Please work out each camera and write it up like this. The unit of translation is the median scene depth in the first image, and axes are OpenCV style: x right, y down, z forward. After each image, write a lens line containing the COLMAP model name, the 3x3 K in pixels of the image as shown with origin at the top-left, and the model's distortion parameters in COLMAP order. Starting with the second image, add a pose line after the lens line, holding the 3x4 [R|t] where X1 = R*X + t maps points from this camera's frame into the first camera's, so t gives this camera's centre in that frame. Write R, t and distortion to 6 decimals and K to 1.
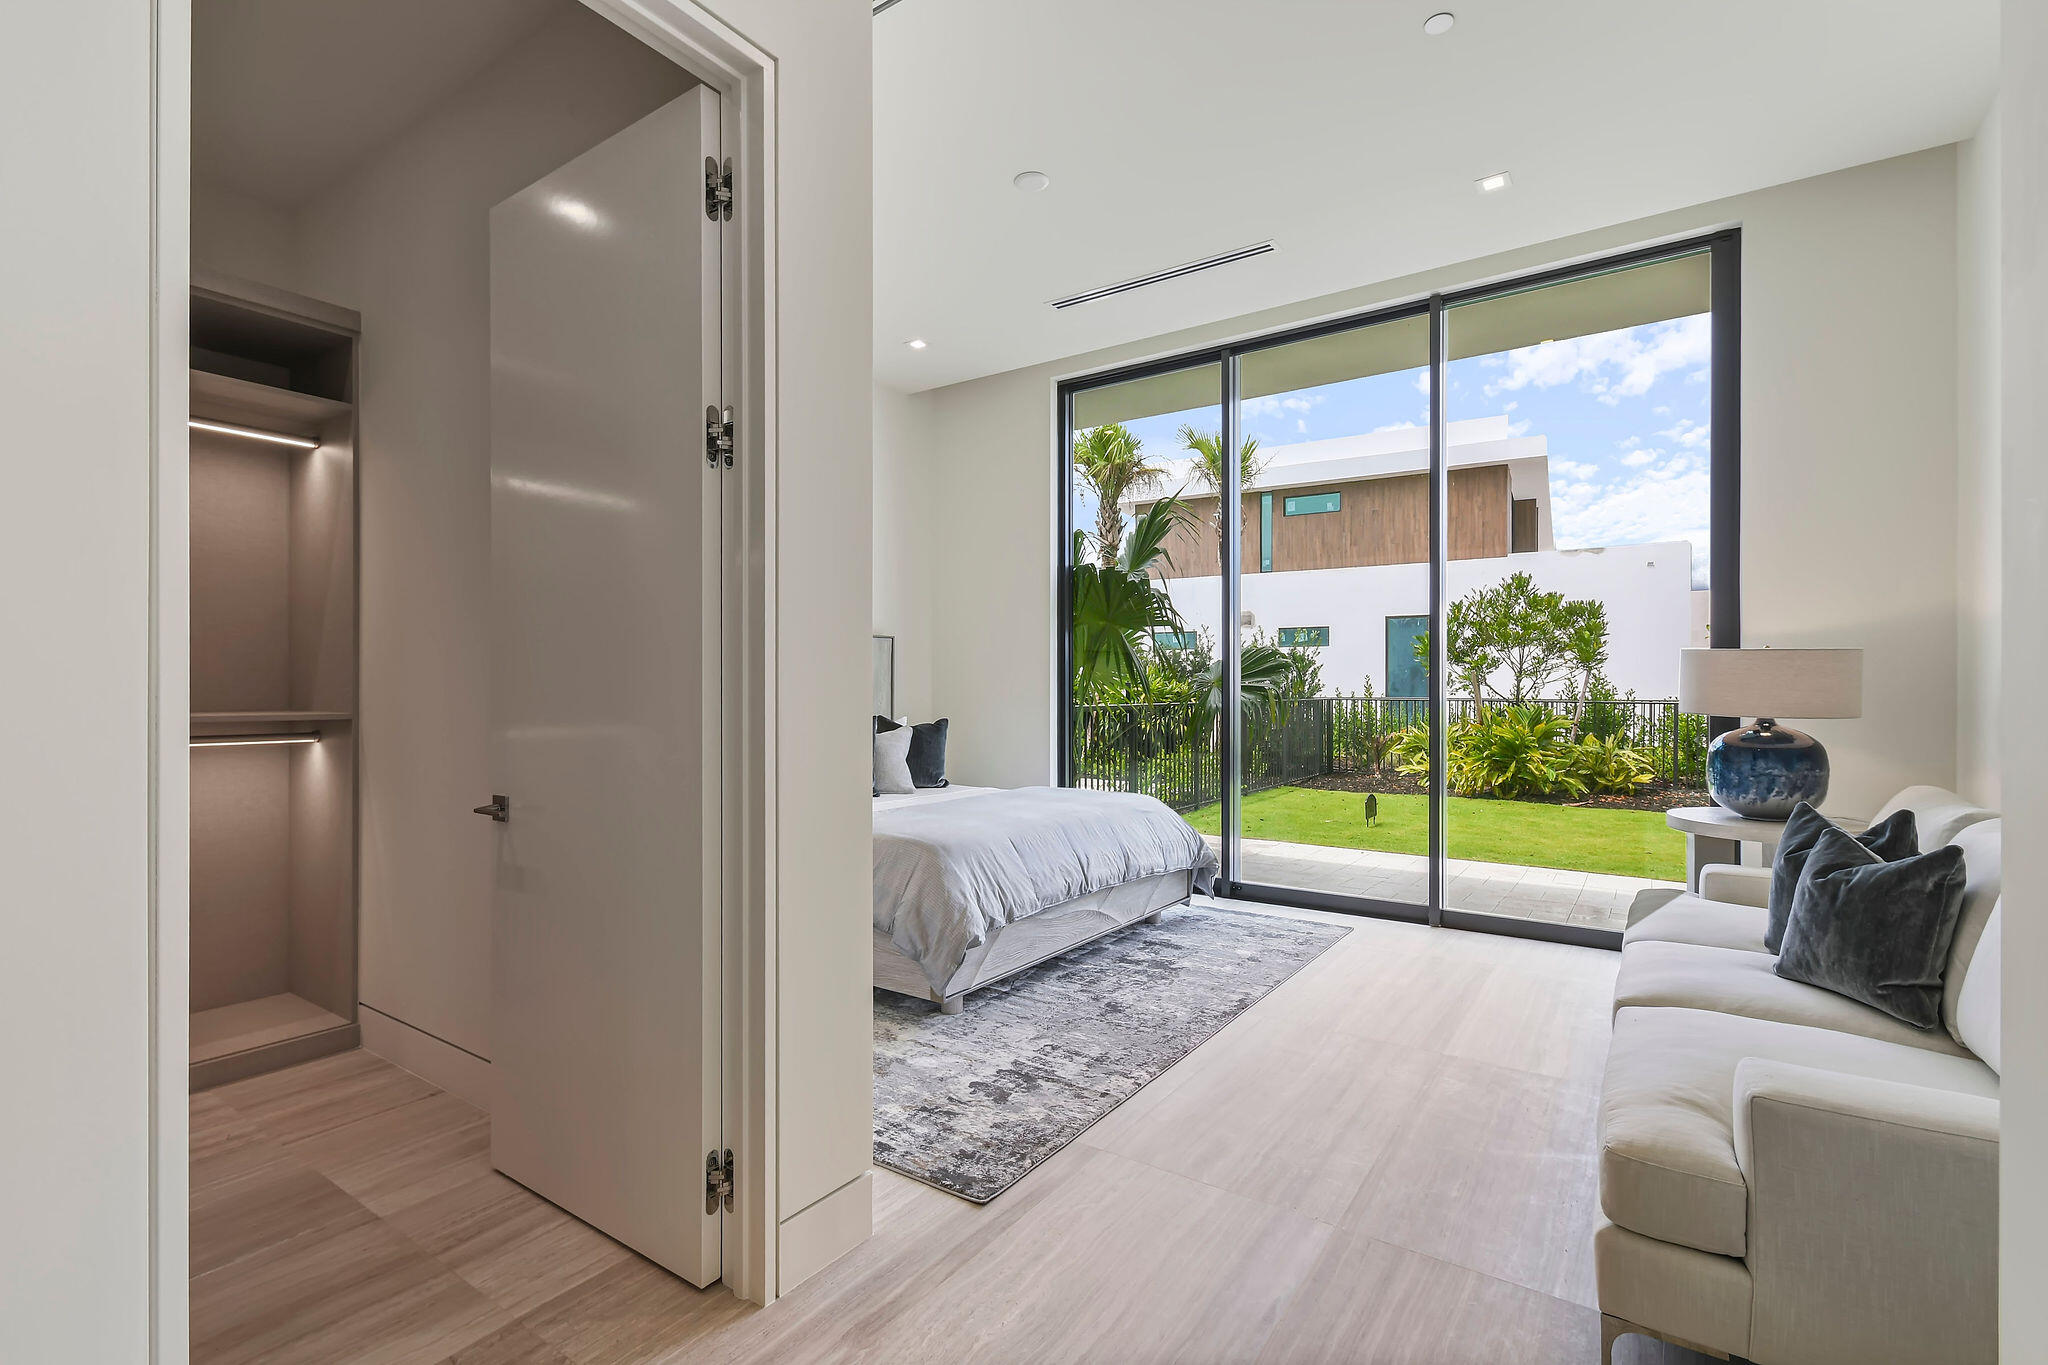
lens RADIAL K [[927.7, 0, 1016.2], [0, 927.7, 681.9], [0, 0, 1]] dist [0.012836, 0.001014]
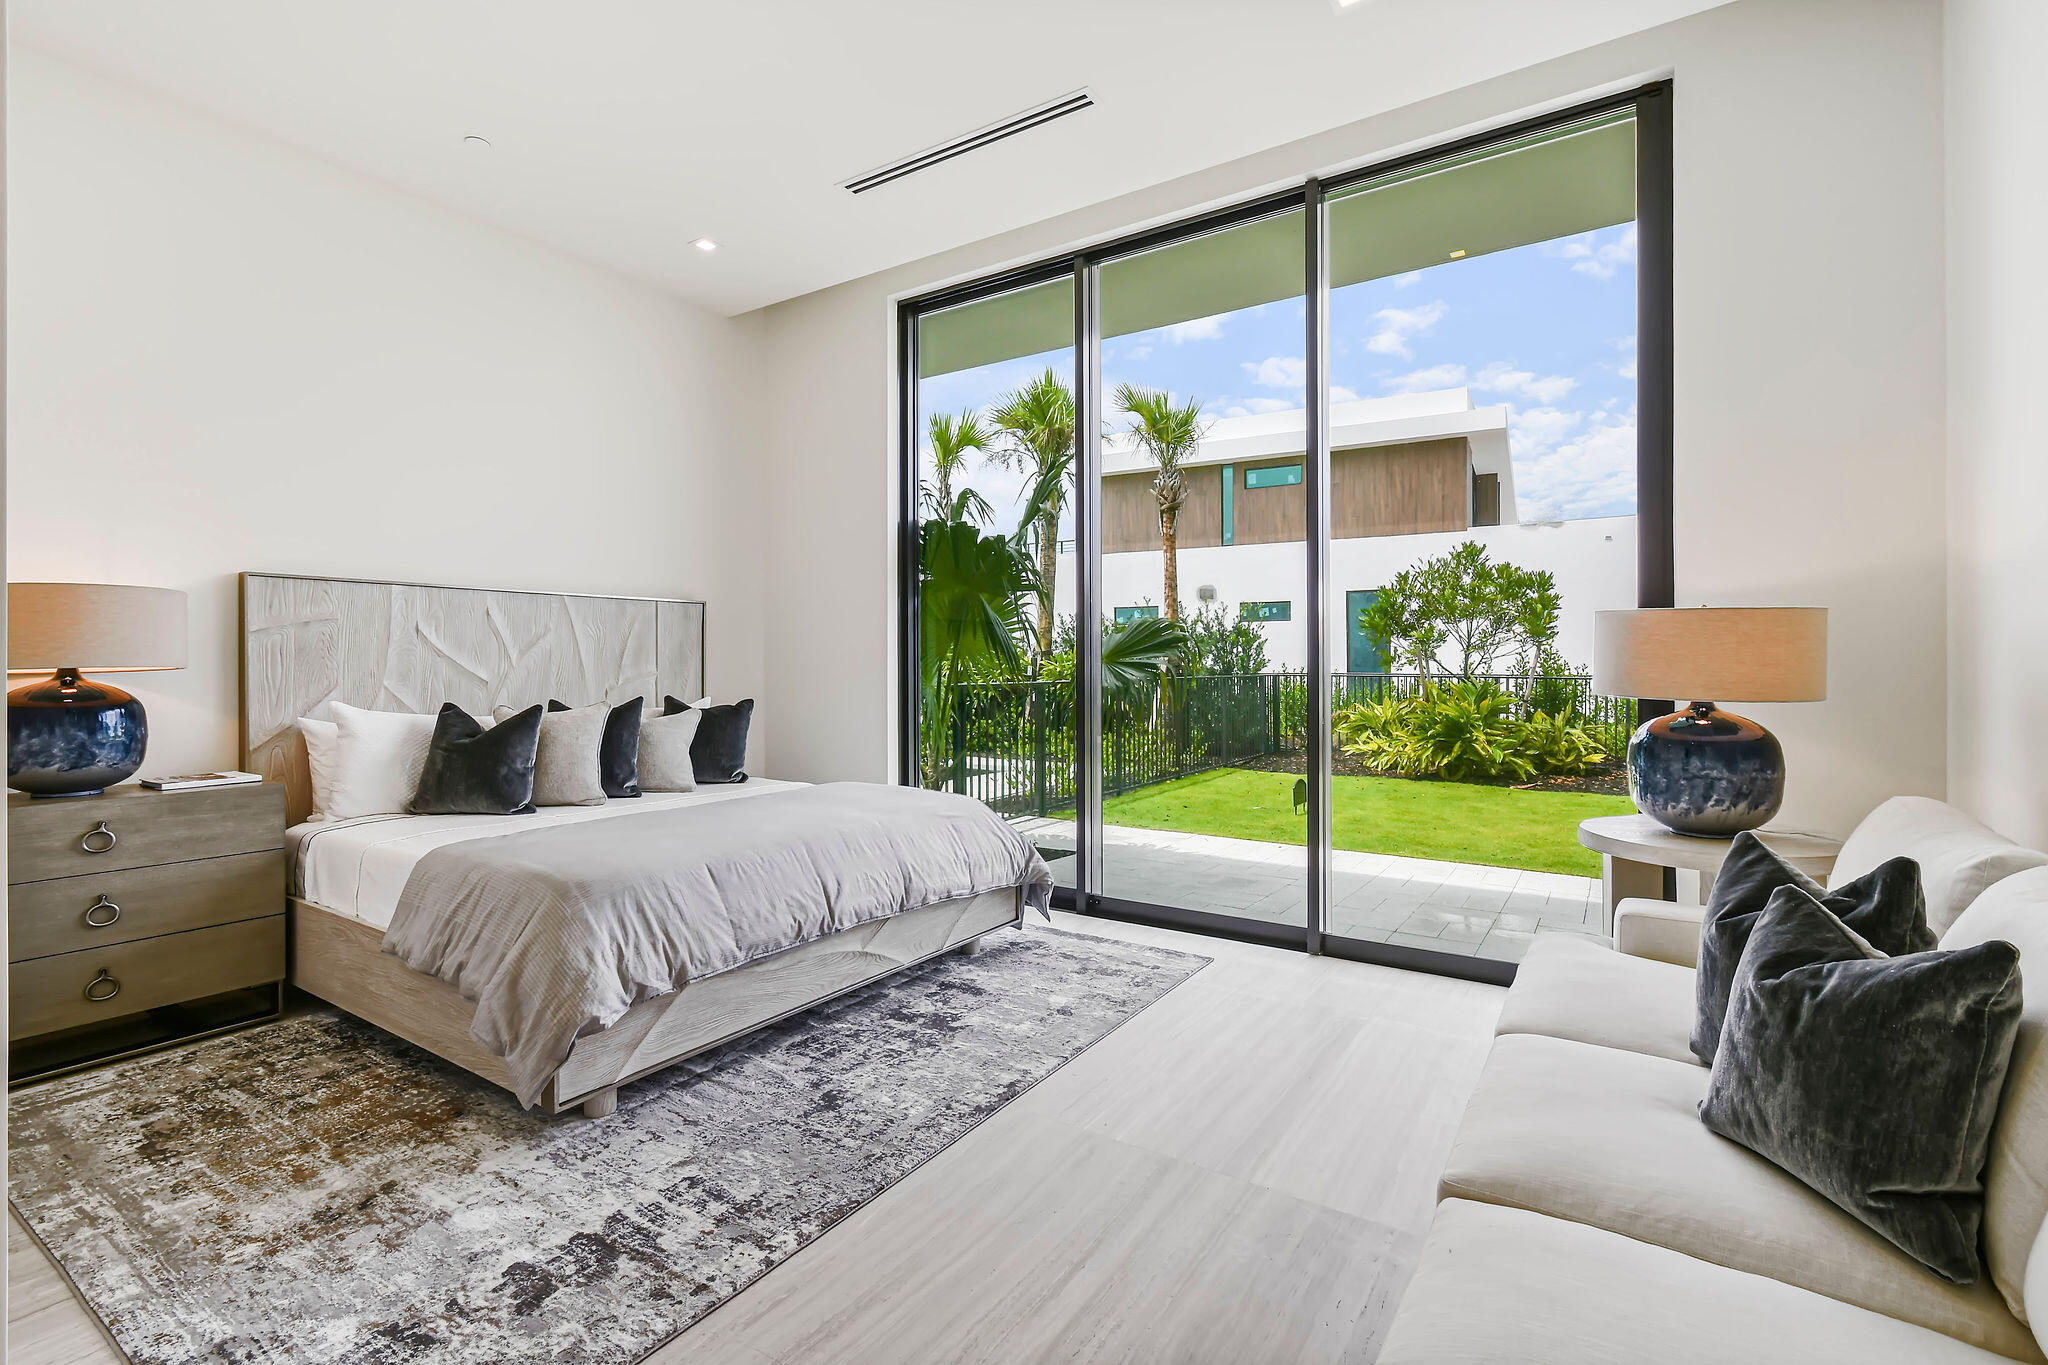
lens RADIAL K [[919.7, 0, 1024.3], [0, 919.7, 651.3], [0, 0, 1]] dist [0.013865, -0.001615]
pose [[0.999617, 0.000348, 0.027679, 0.195400], [-0.000162, 0.999977, -0.006733, 0.003013], [-0.027680, 0.006726, 0.999594, 0.224091]]
